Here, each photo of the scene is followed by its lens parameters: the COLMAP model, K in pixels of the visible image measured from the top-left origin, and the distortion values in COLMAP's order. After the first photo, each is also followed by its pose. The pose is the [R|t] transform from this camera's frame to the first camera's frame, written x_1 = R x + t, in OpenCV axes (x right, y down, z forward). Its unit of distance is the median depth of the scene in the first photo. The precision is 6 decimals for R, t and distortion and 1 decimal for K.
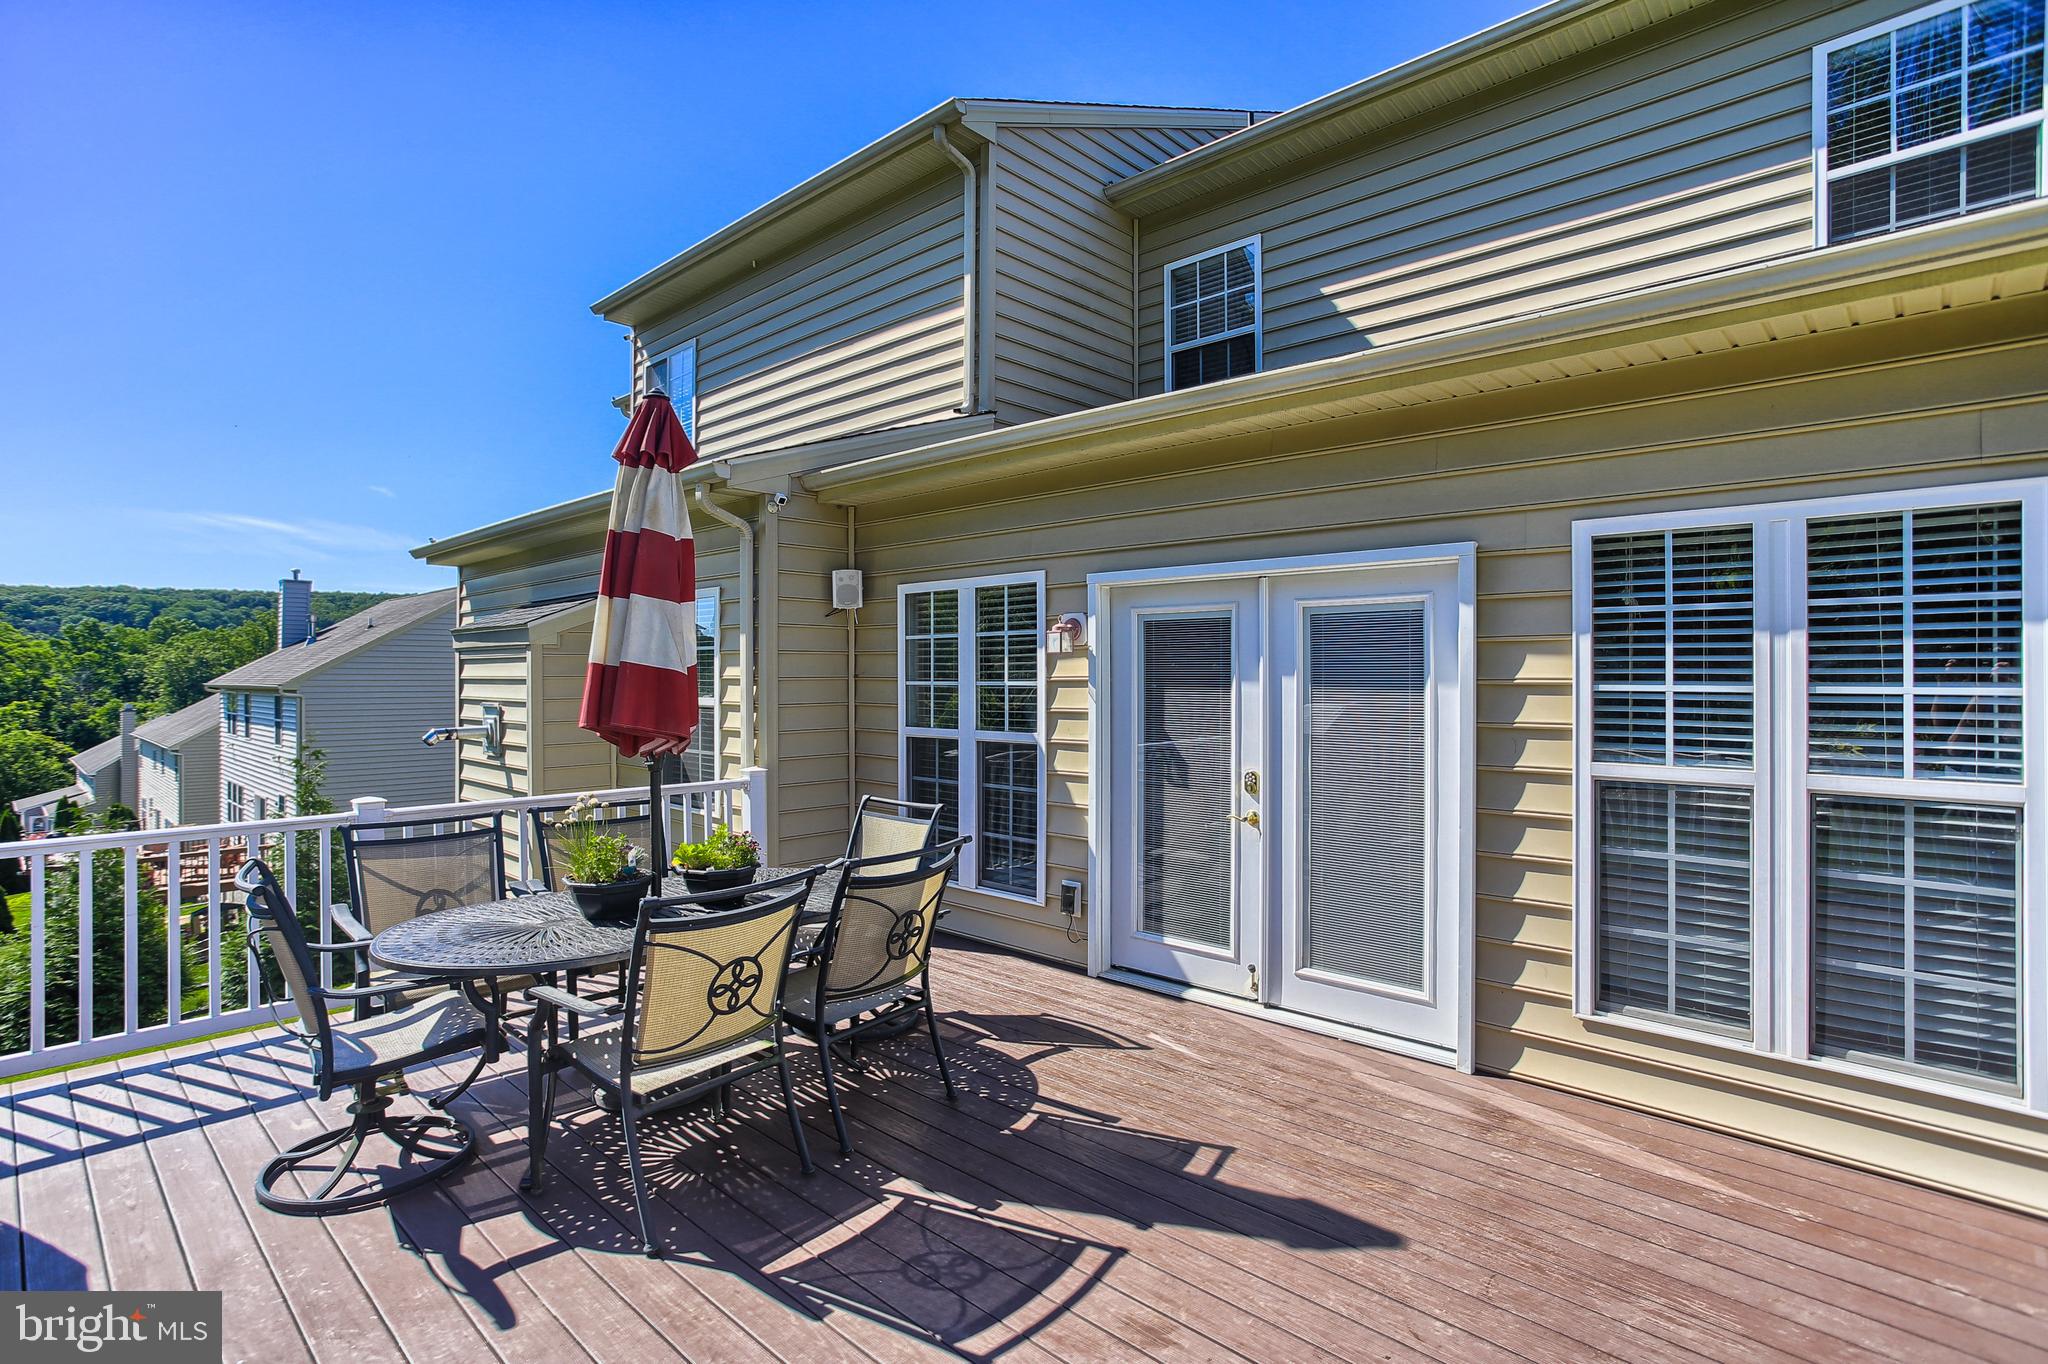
lens RADIAL K [[976.2, 0, 1011.6], [0, 976.2, 689.1], [0, 0, 1]] dist [-0.037165, 0.010383]
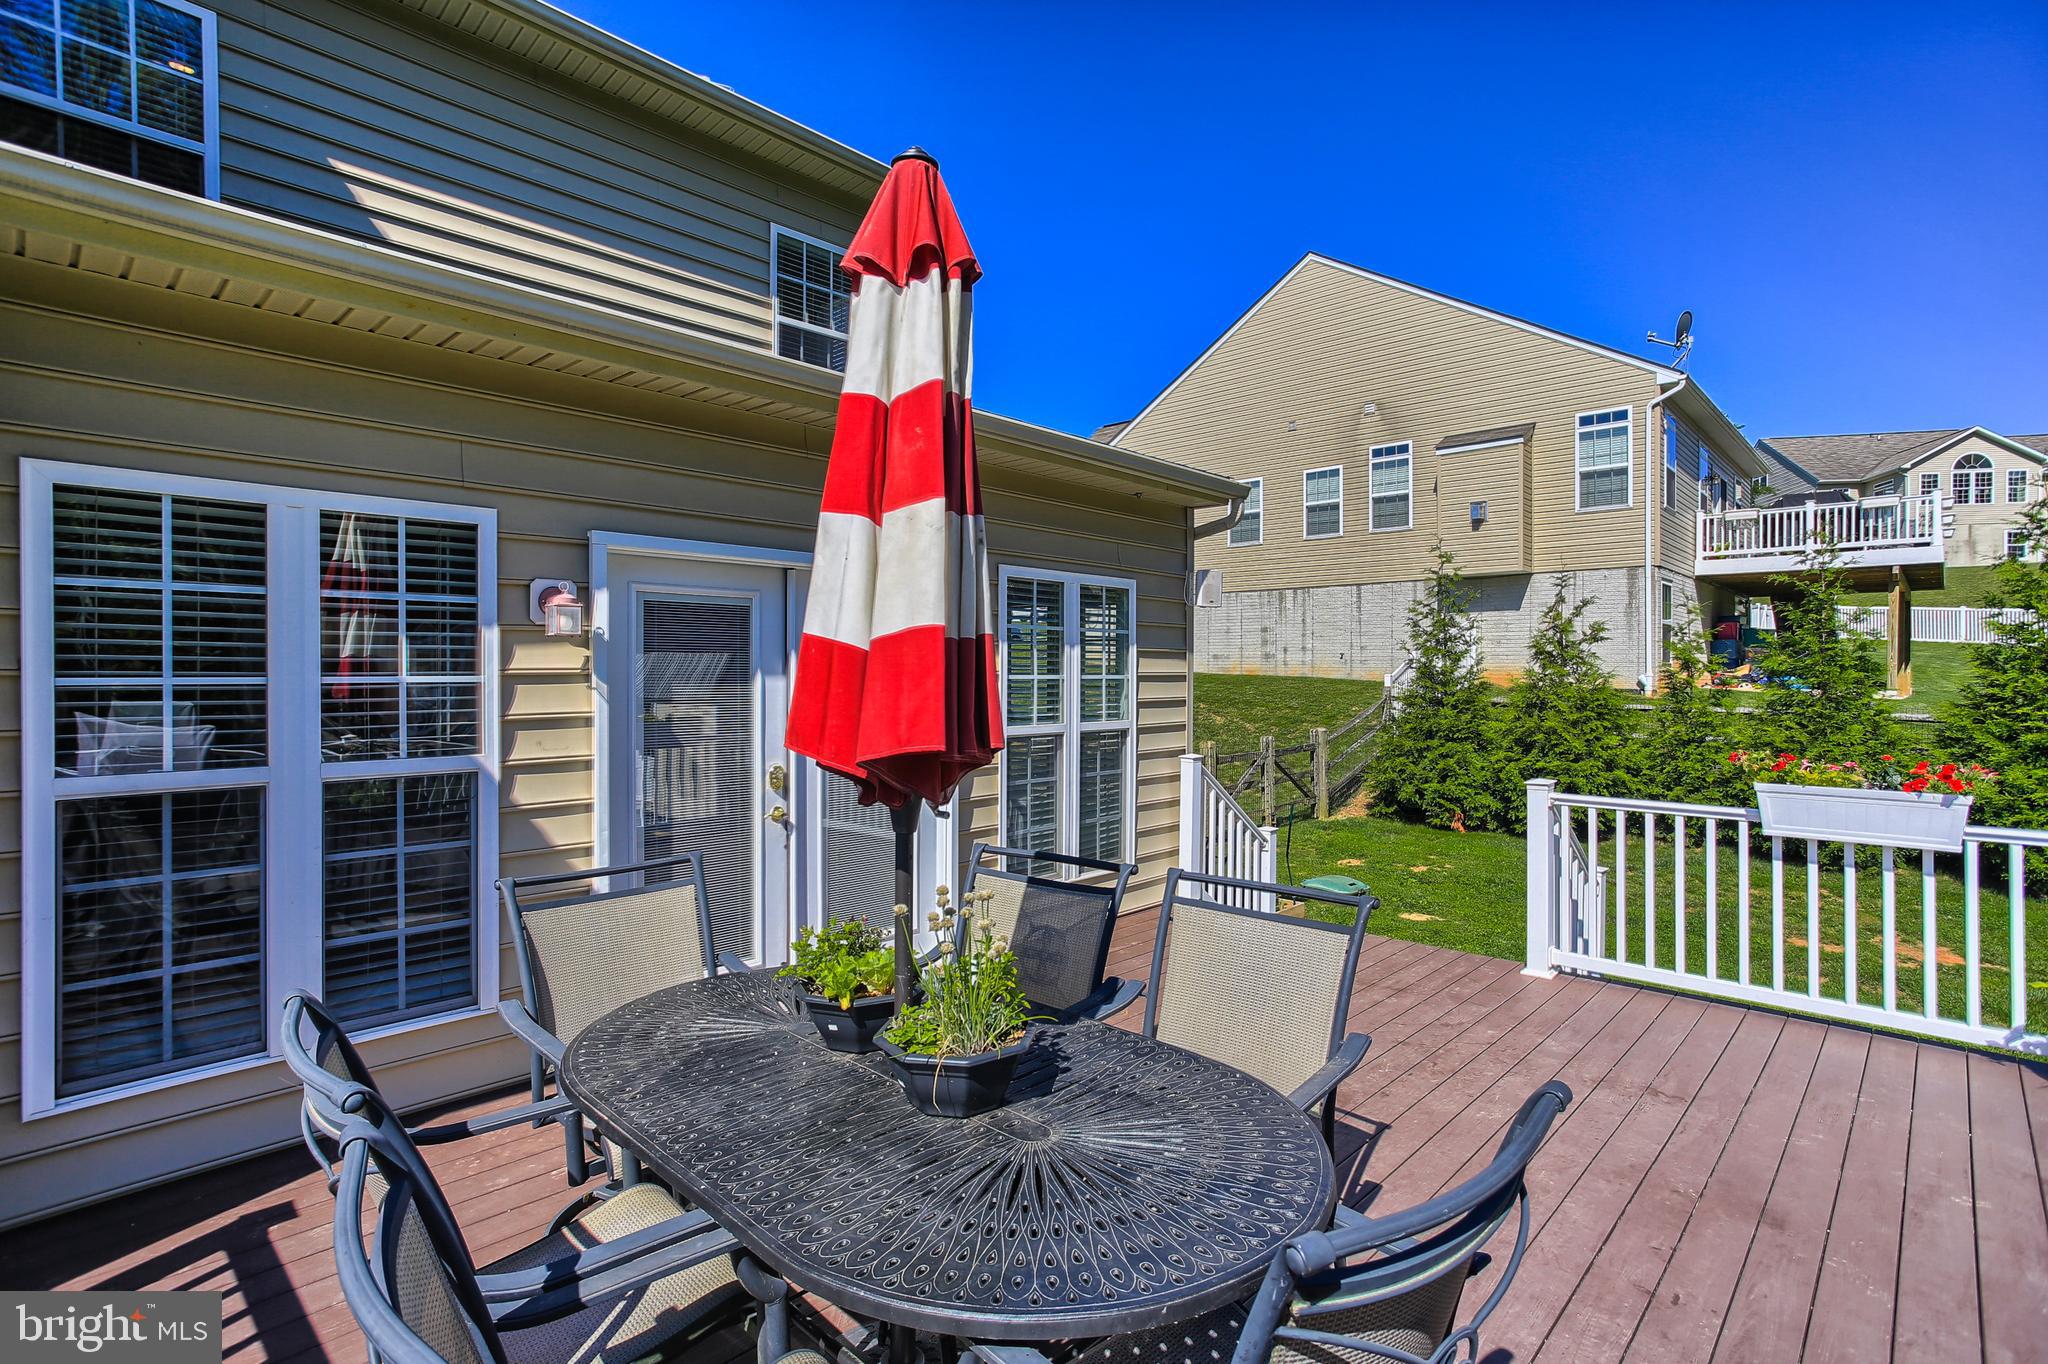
lens RADIAL K [[976.2, 0, 1036.0], [0, 976.2, 683.2], [0, 0, 1]] dist [-0.037165, 0.010383]
pose [[-0.011710, -0.019275, 0.999746, -0.646572], [0.003172, 0.999808, 0.019313, -0.014510], [-0.999926, 0.003398, -0.011646, 0.651959]]
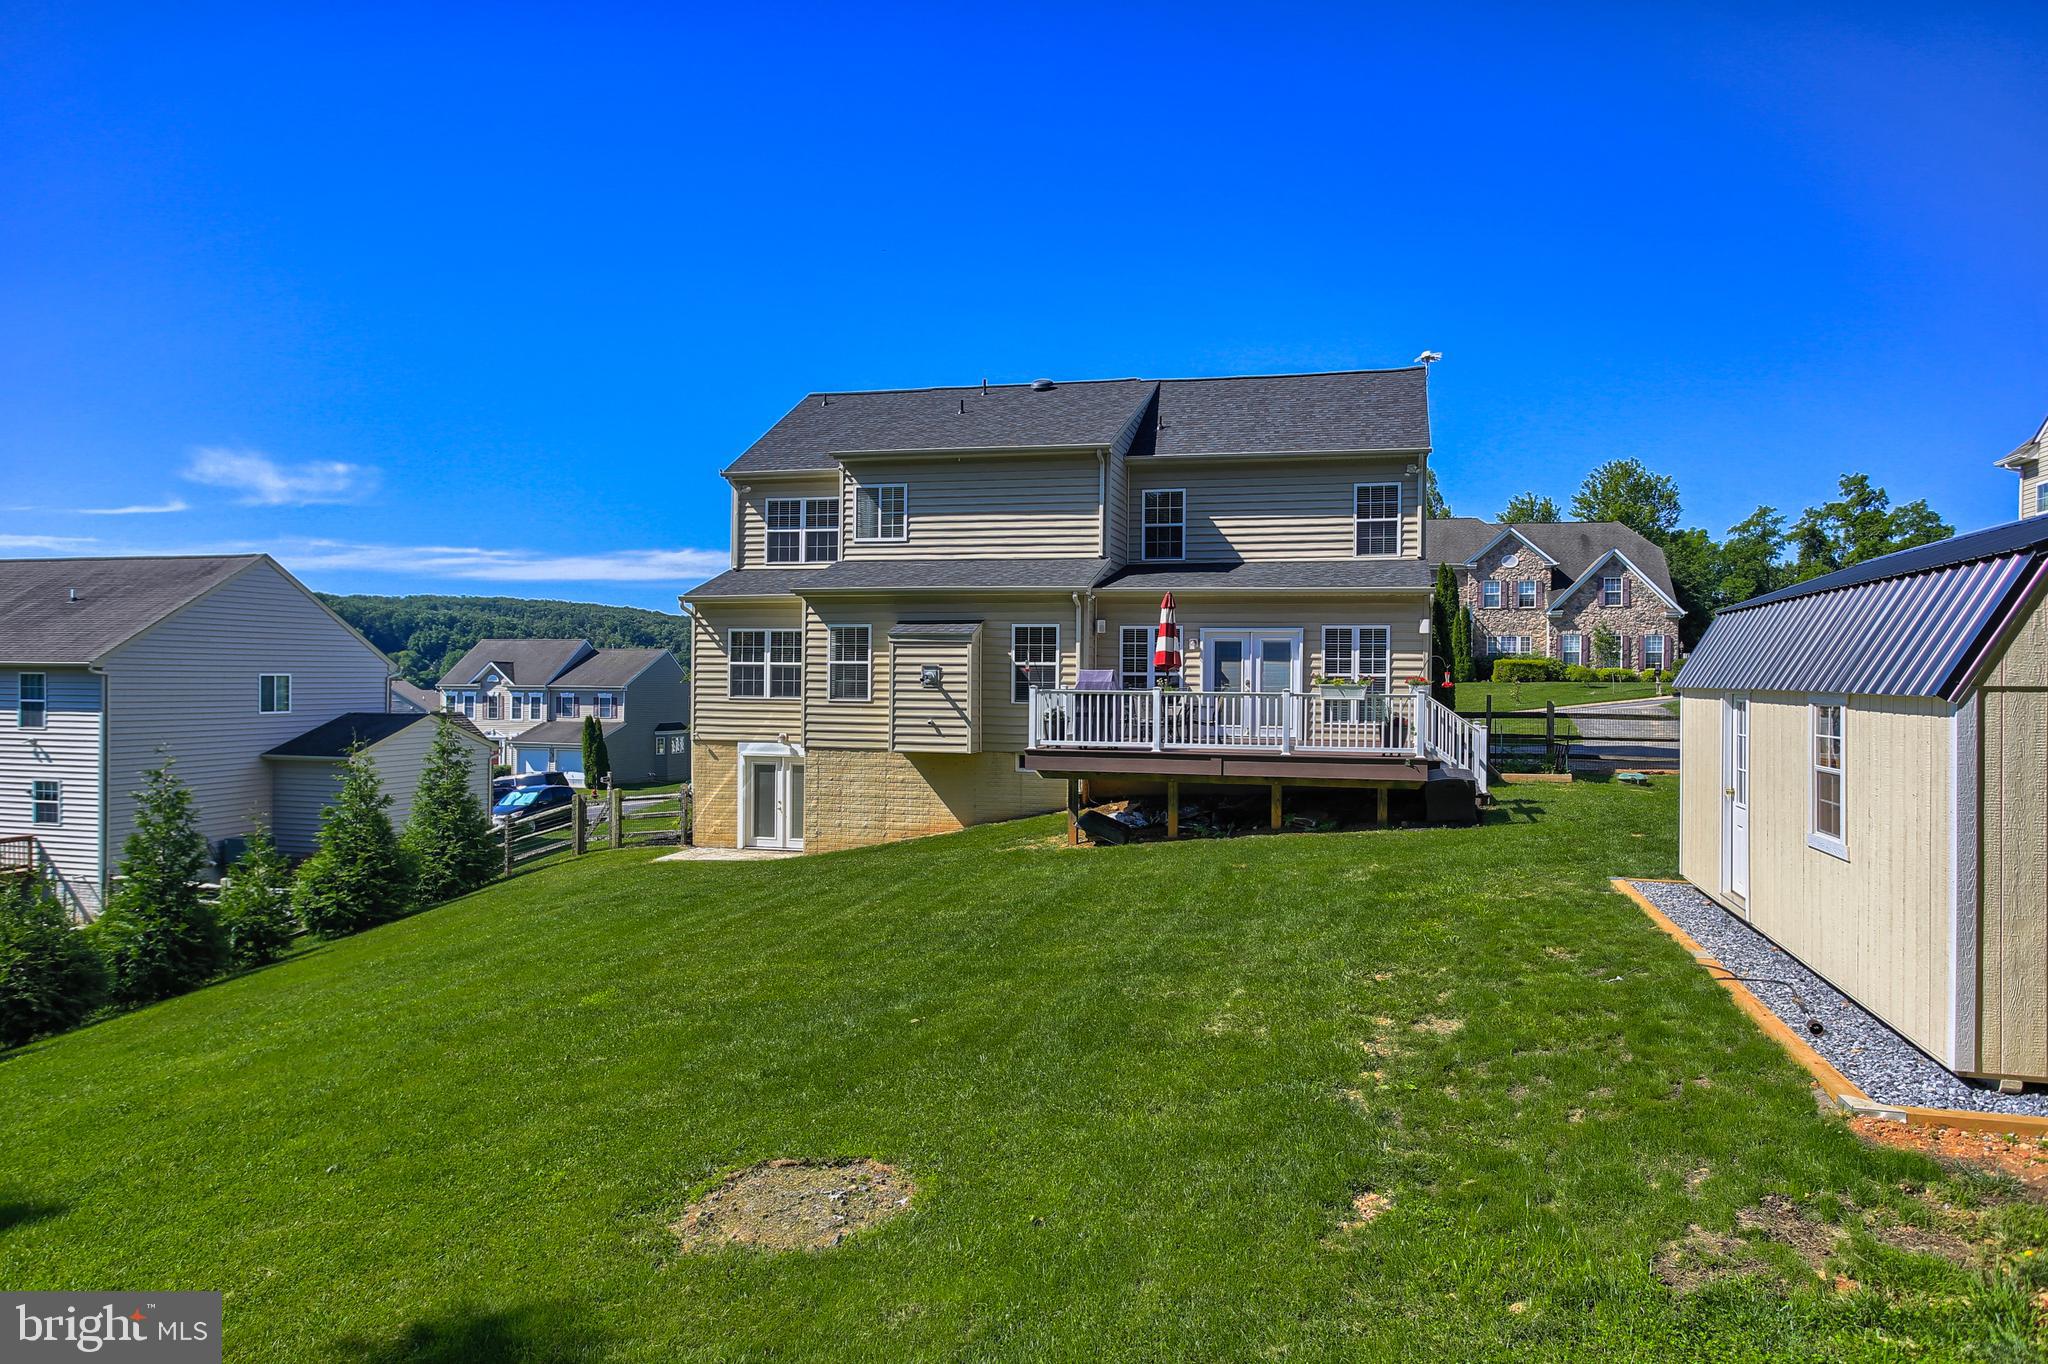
lens RADIAL K [[1338.8, 0, 1027.6], [0, 1338.8, 691.2], [0, 0, 1]] dist [0.002354, -0.001966]
pose [[0.876419, -0.003961, 0.481533, -2.825593], [-0.001540, 0.999938, 0.011030, 0.062034], [-0.481547, -0.010408, 0.876358, -3.005815]]
